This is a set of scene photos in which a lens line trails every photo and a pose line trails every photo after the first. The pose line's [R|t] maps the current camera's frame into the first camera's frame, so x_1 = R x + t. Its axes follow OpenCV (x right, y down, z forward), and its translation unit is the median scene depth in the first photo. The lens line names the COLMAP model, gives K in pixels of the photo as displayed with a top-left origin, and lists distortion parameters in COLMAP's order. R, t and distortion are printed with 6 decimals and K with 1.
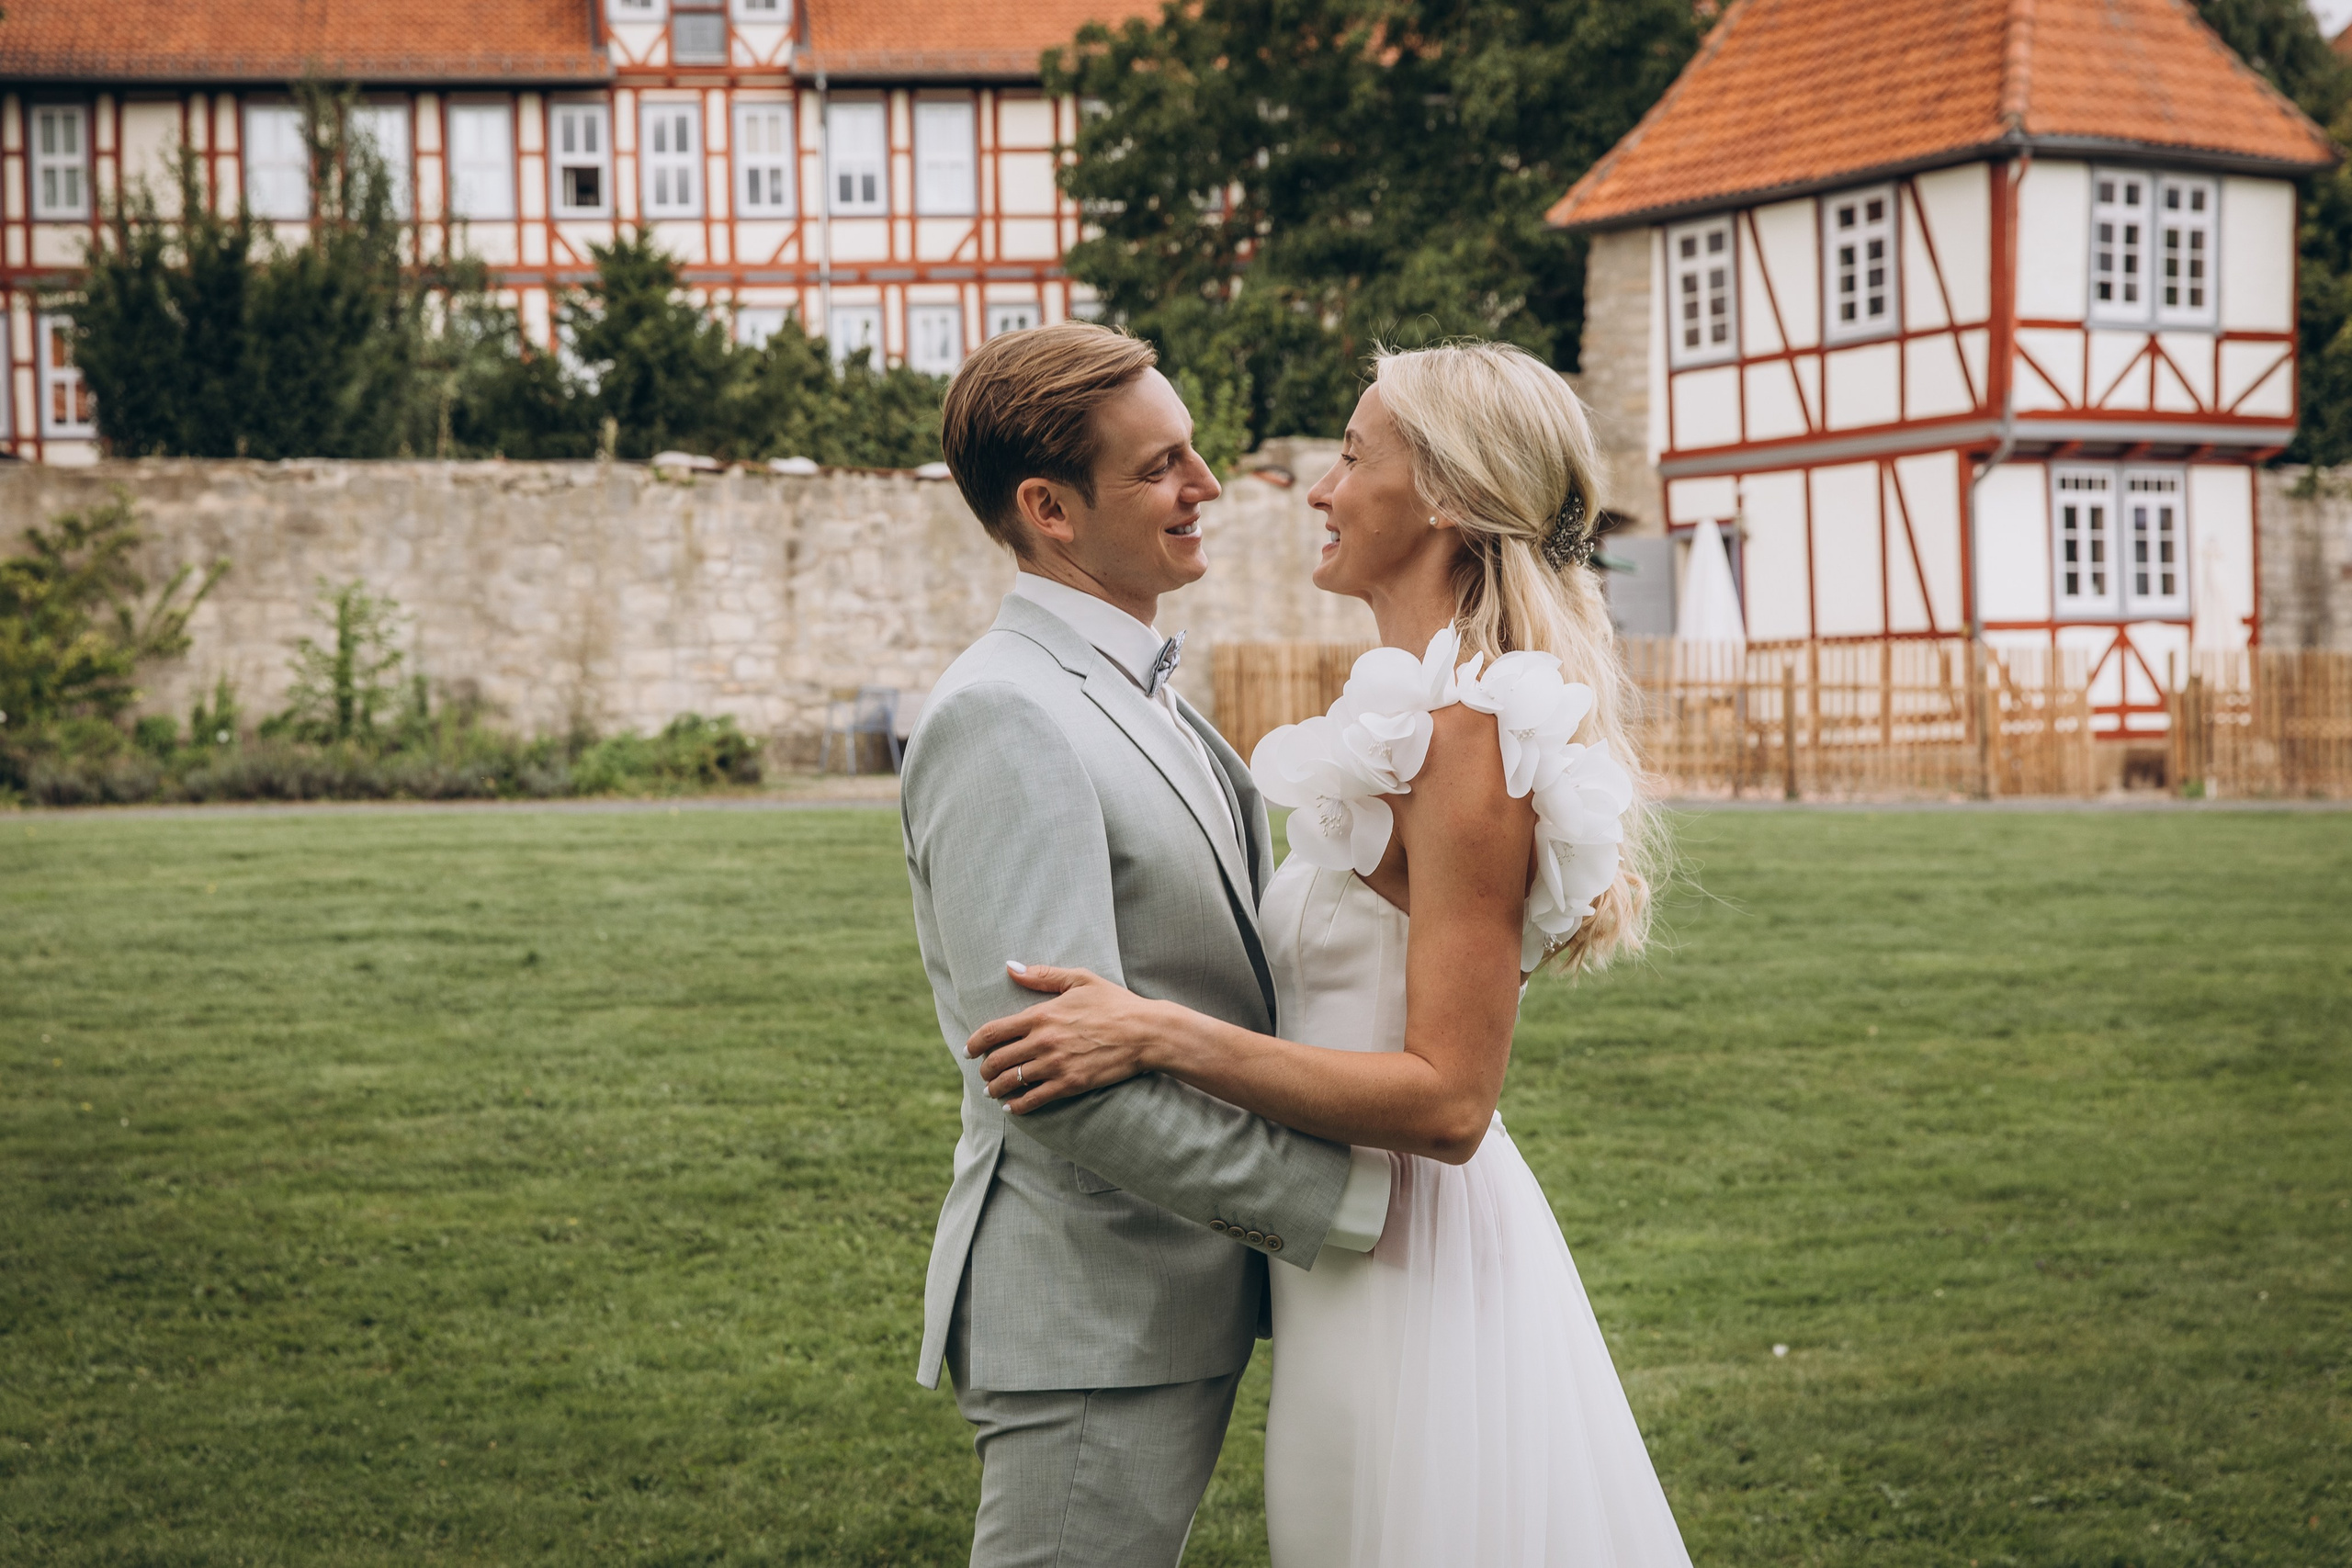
lens RADIAL K [[3734.7, 0, 1176.0], [0, 3734.7, 784.0], [0, 0, 1]] dist [0.003427, -0.032056]
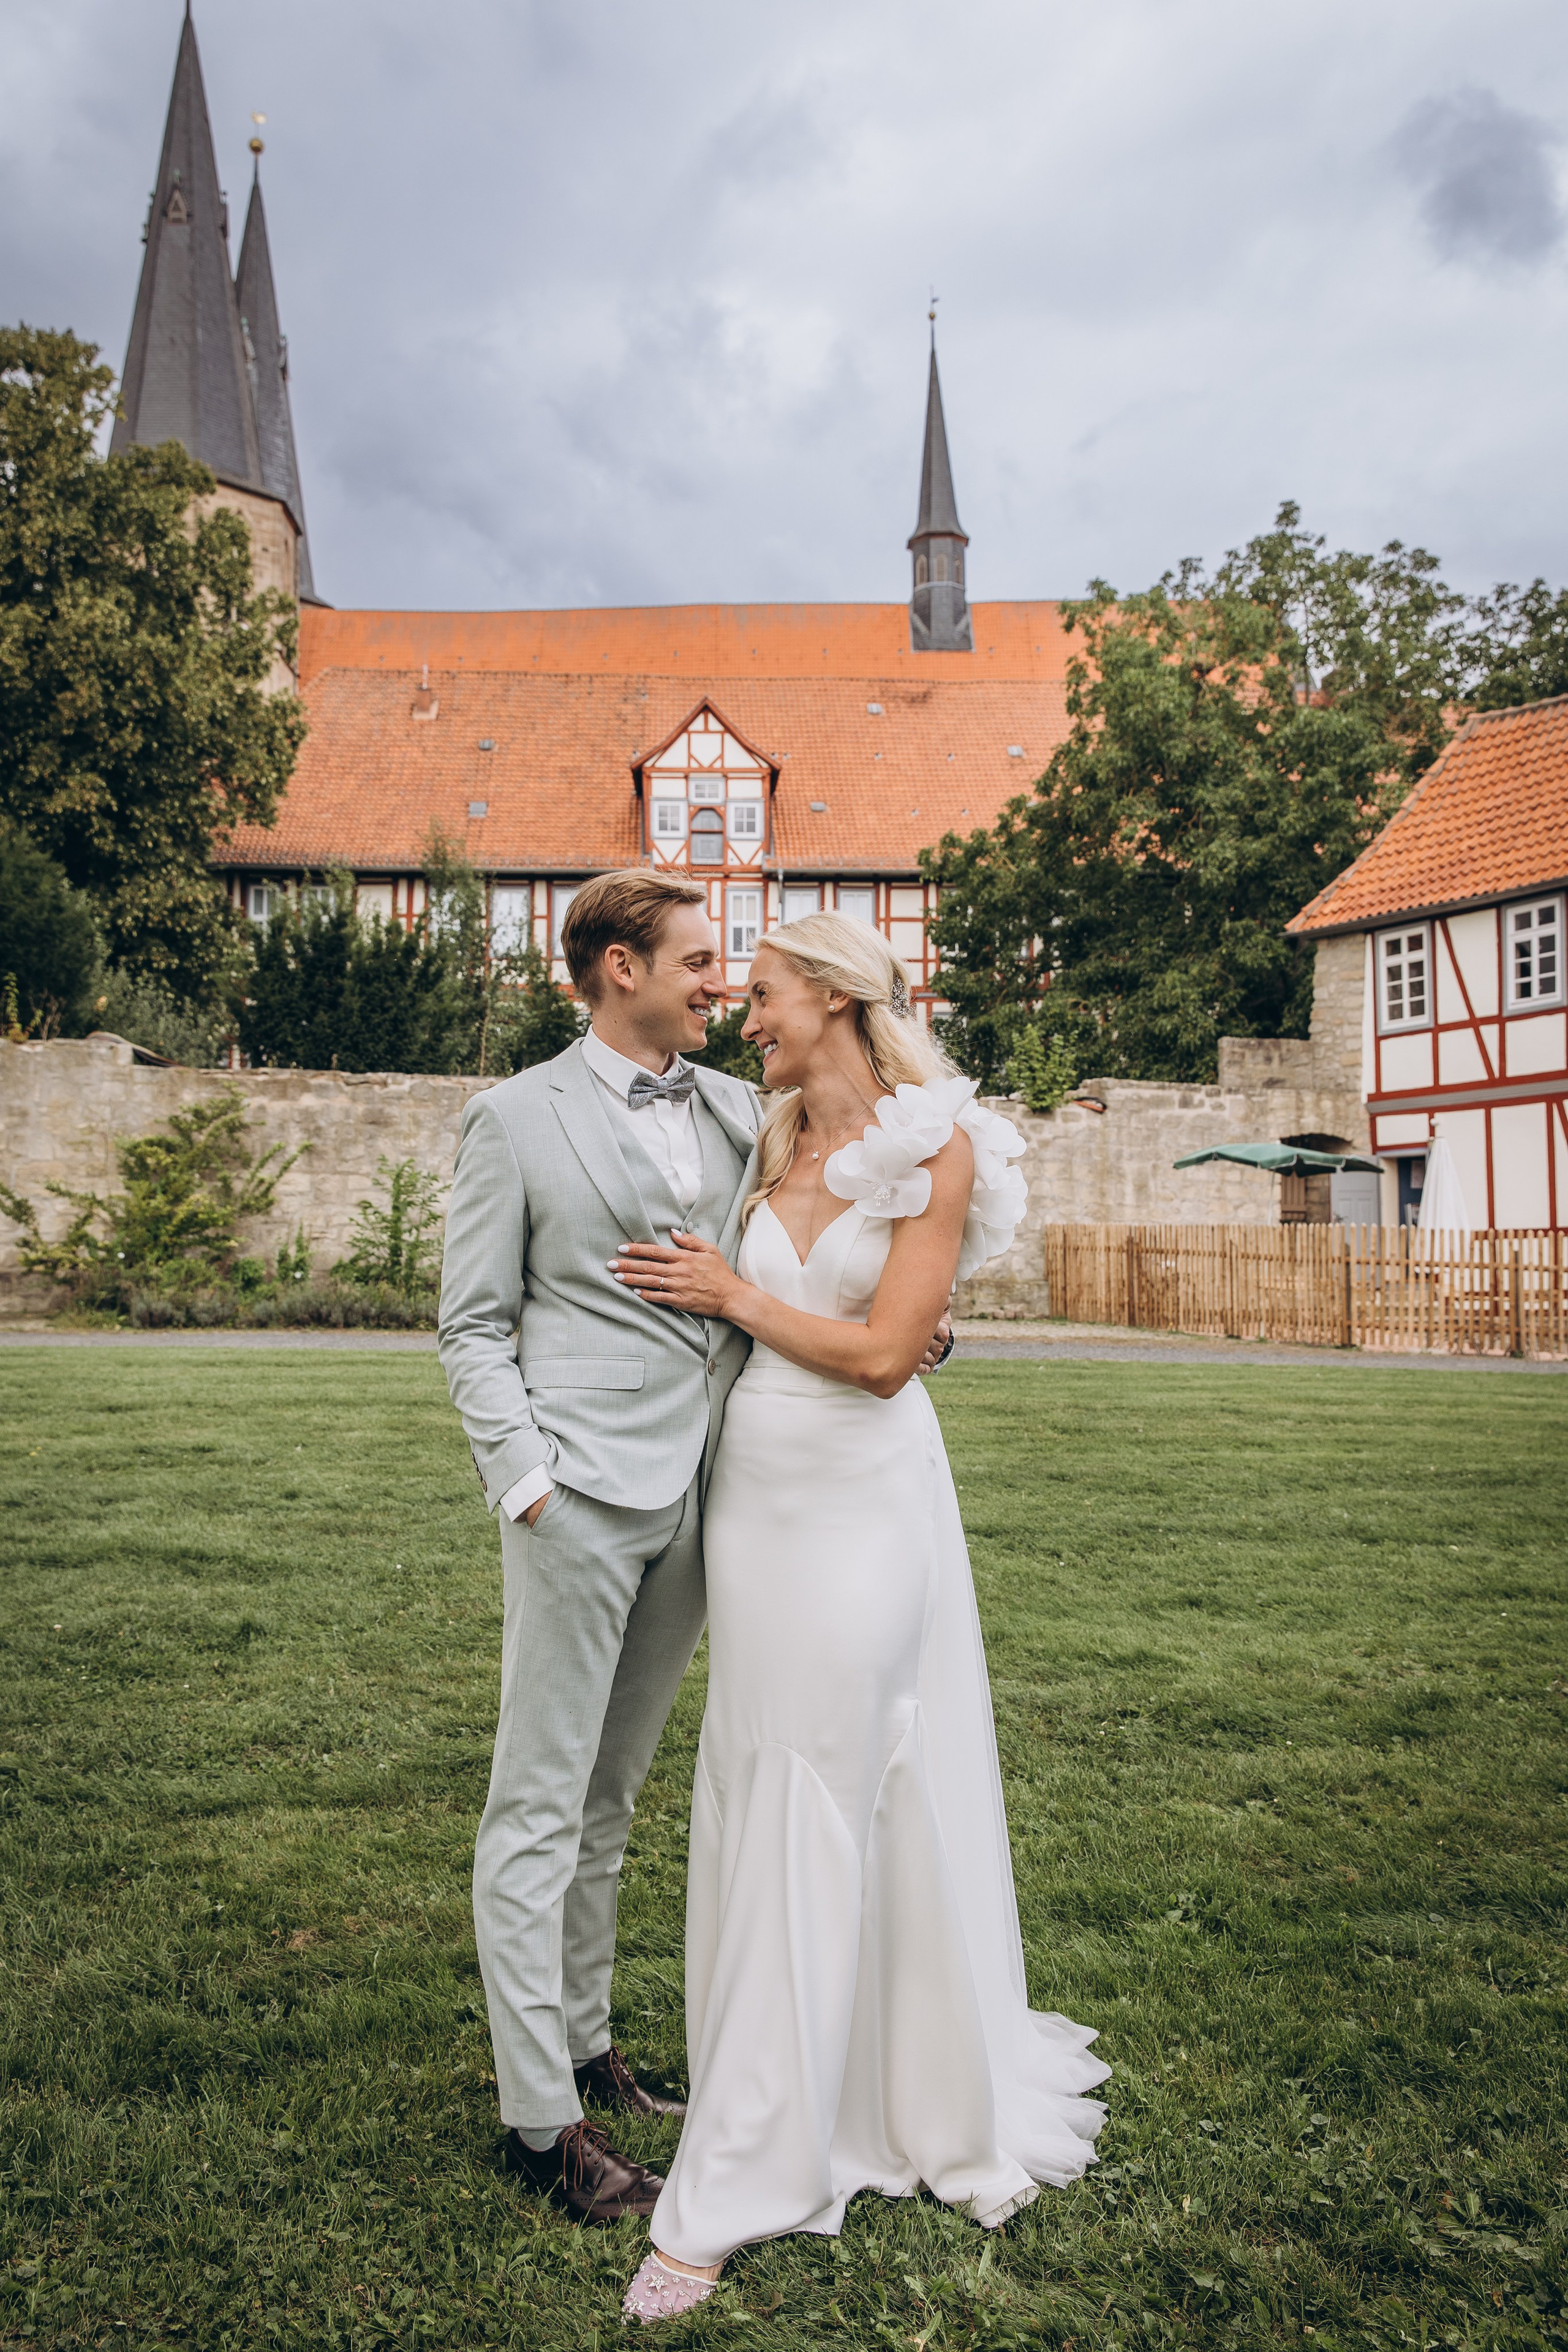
lens RADIAL K [[2045.8, 0, 784.0], [0, 2045.8, 1176.0], [0, 0, 1]] dist [0.004838, 0.008937]
pose [[0.995427, 0.021605, -0.093047, -0.016266], [-0.027472, 0.997683, -0.062239, -0.006163], [0.091486, 0.064511, 0.993715, 0.249516]]
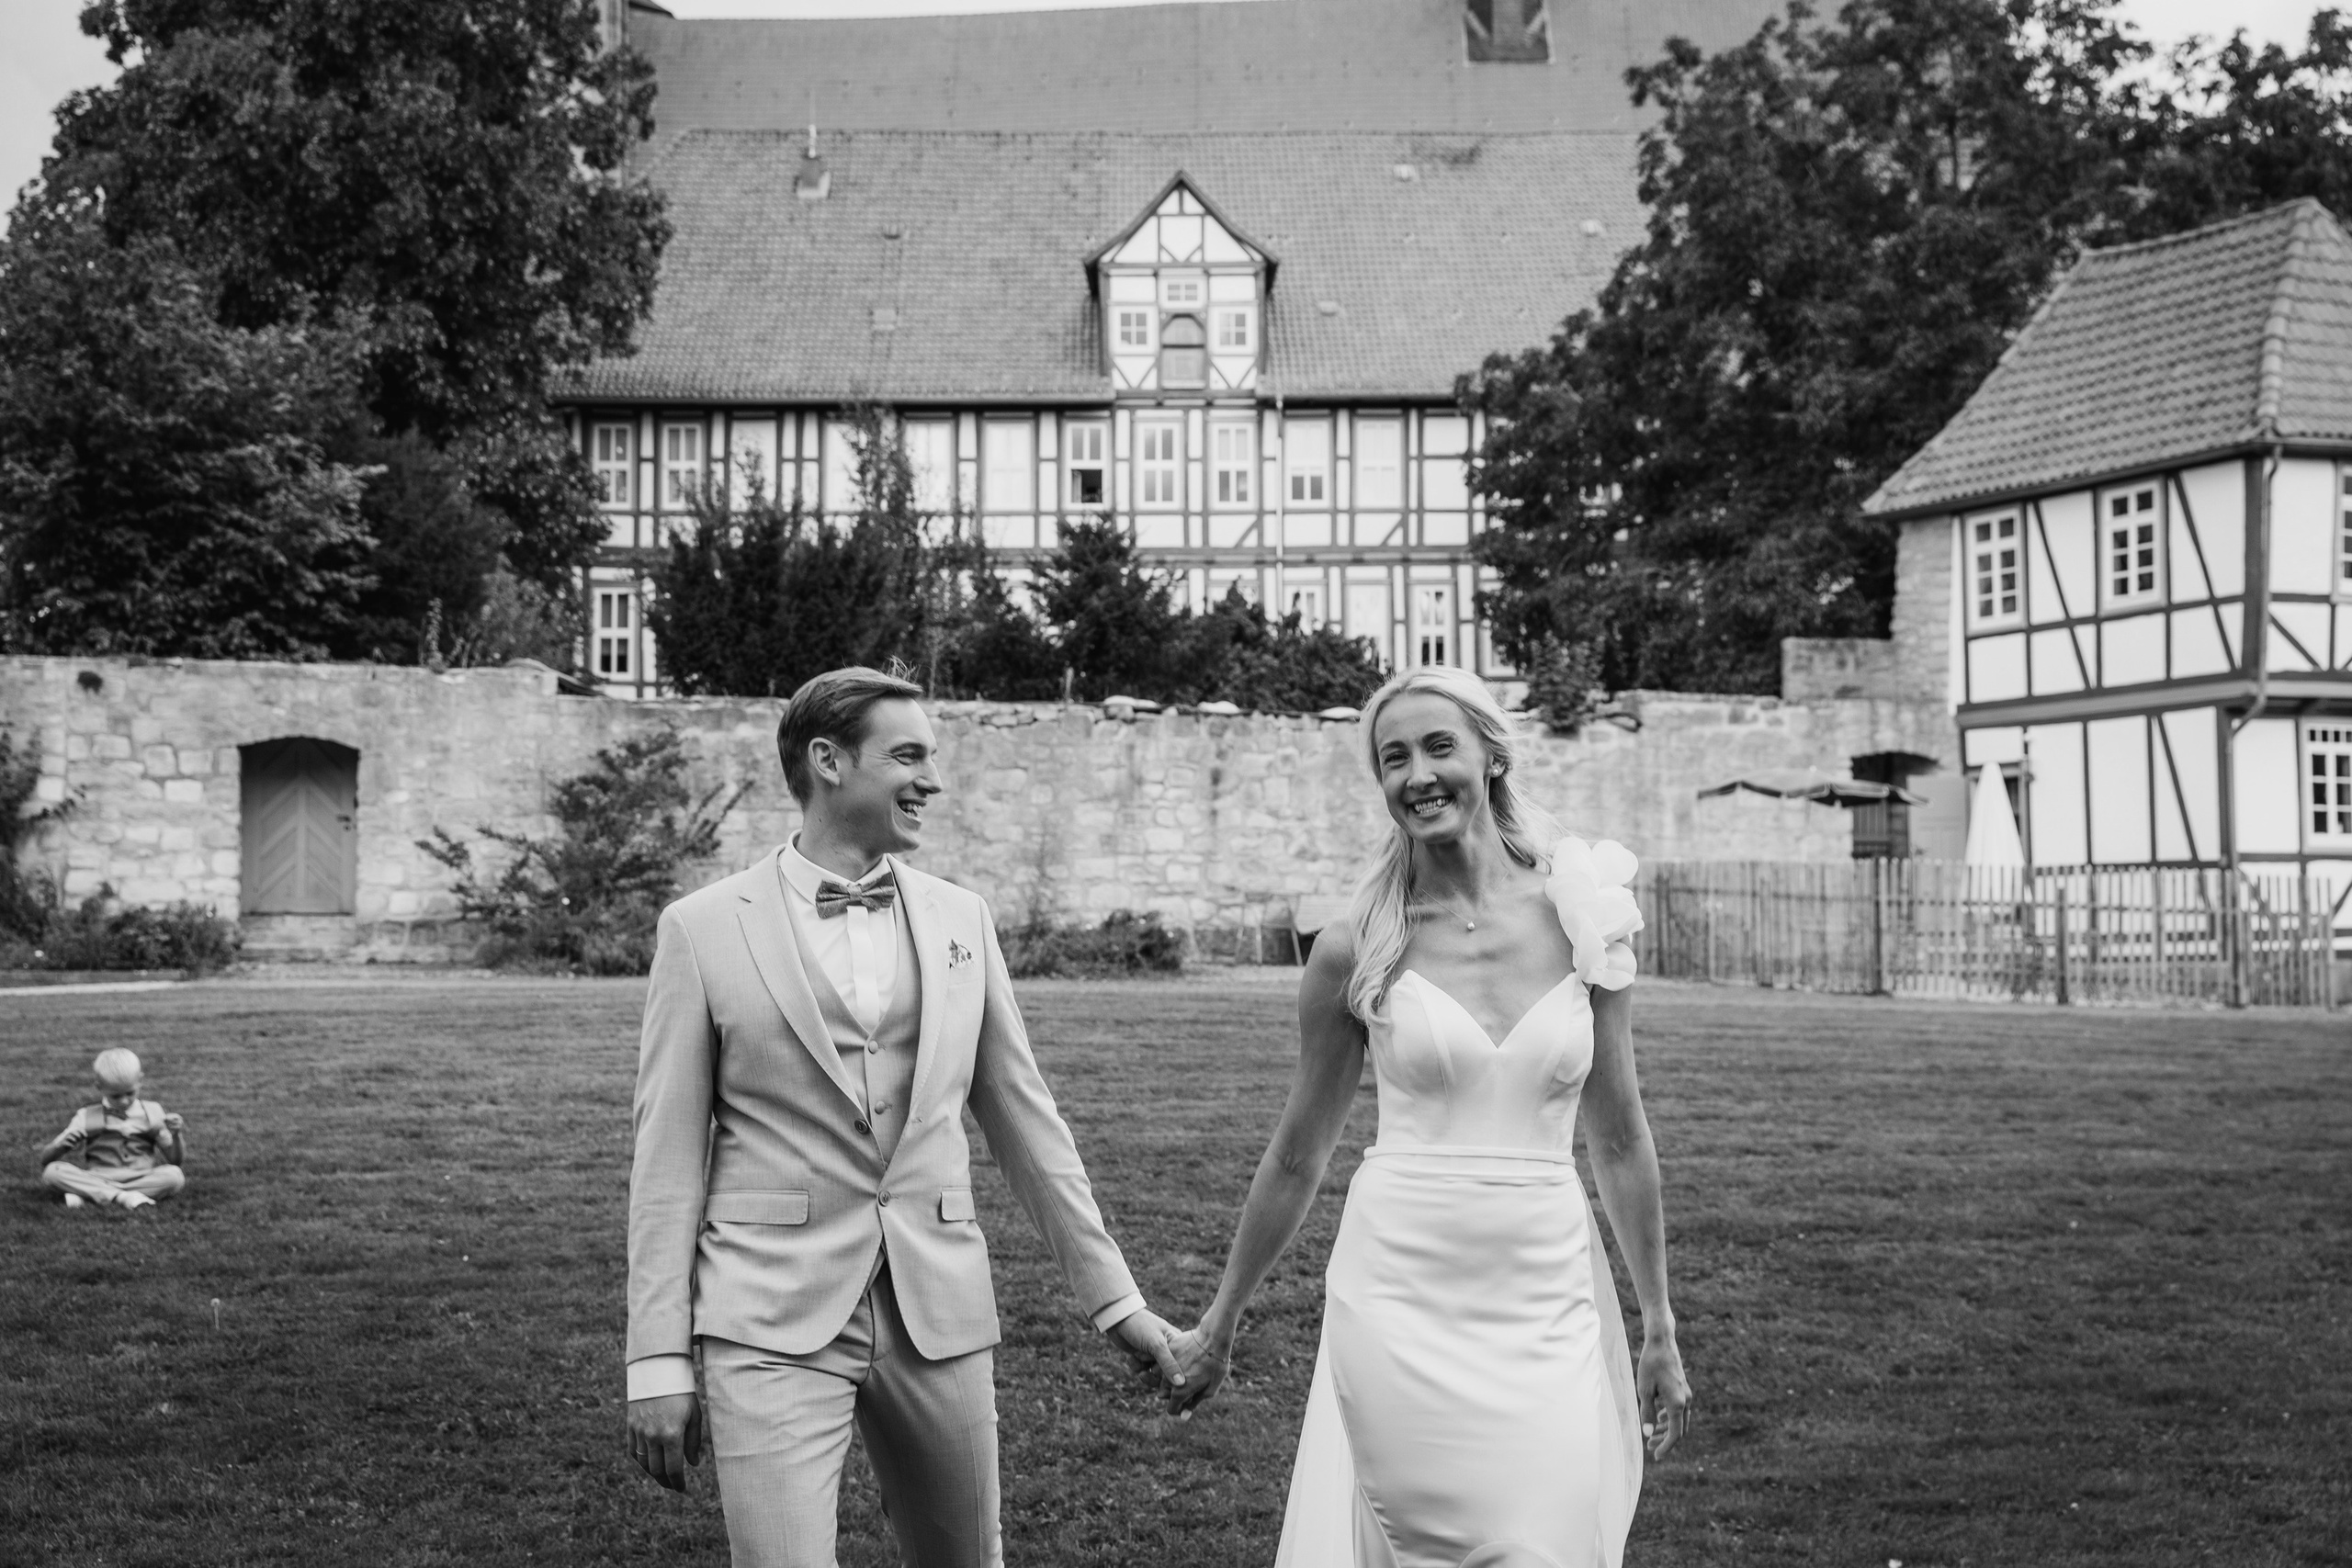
lens RADIAL K [[3006.3, 0, 1176.0], [0, 3006.3, 784.0], [0, 0, 1]] dist [0.005370, 0.012807]
pose [[0.990660, 0.014711, -0.135559, 0.015607], [-0.023098, 0.997901, -0.060502, -0.000923], [0.134385, 0.063068, 0.988920, 0.032534]]
